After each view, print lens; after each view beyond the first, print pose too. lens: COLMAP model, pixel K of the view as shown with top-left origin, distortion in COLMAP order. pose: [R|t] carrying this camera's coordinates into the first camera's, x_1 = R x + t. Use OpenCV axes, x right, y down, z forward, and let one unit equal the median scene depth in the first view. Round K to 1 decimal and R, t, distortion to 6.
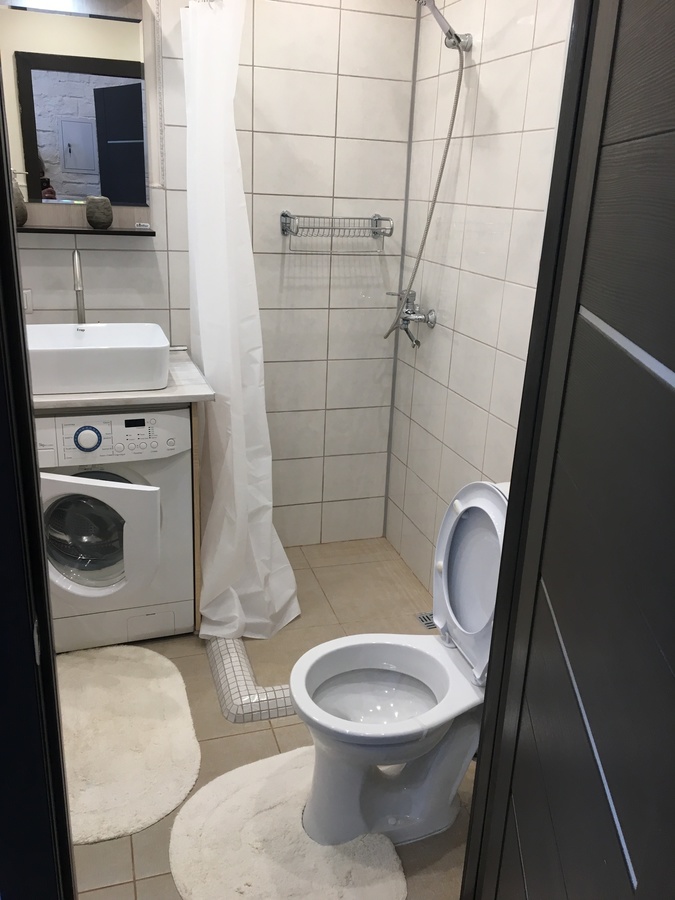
lens RADIAL K [[754.7, 0, 338.1], [0, 754.7, 445.5], [0, 0, 1]] dist [0.089768, -0.138329]
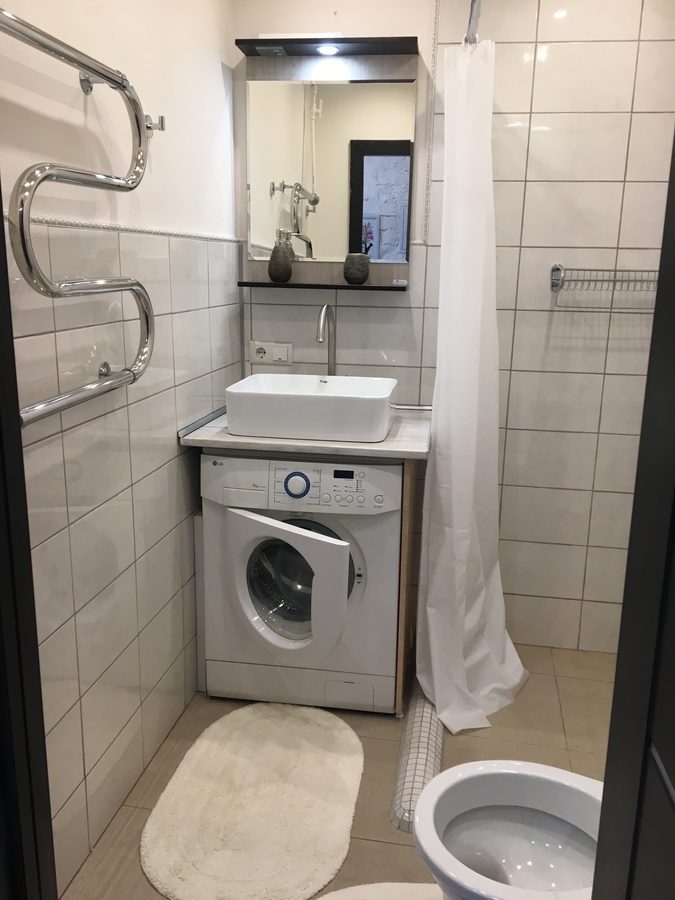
lens RADIAL K [[754.7, 0, 338.1], [0, 754.7, 445.5], [0, 0, 1]] dist [0.089768, -0.138329]
pose [[0.887386, 0.080959, -0.453864, 0.152890], [-0.131203, 0.988100, -0.080271, 0.011754], [0.441964, 0.130780, 0.887448, 0.135815]]
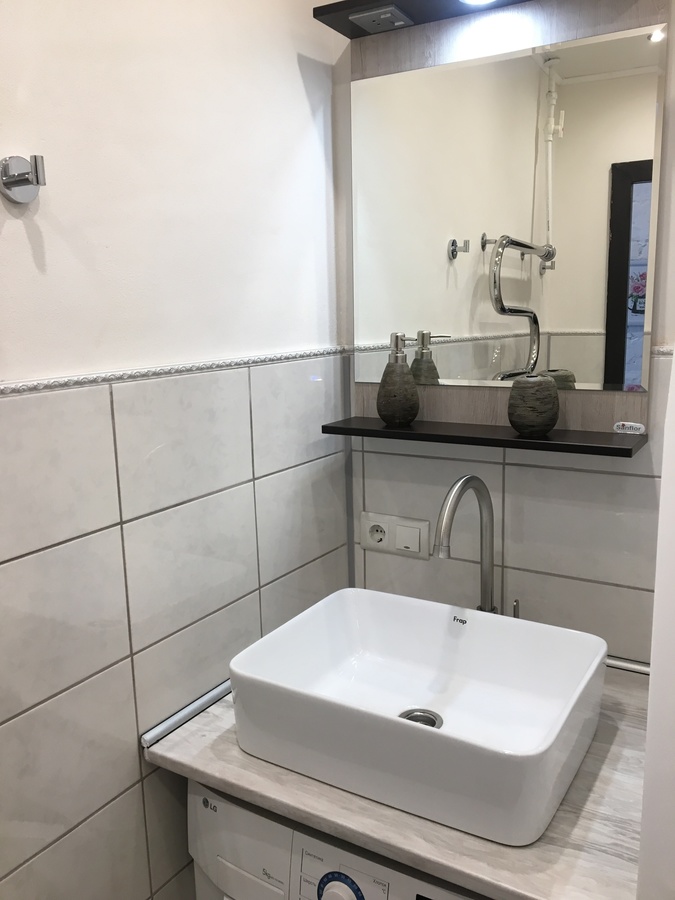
lens RADIAL K [[754.7, 0, 338.1], [0, 754.7, 445.5], [0, 0, 1]] dist [0.089768, -0.138329]
pose [[0.646528, 0.082630, -0.758402, -0.003250], [-0.200853, 0.977481, -0.064725, -0.233877], [0.735975, 0.194174, 0.648565, 0.612918]]
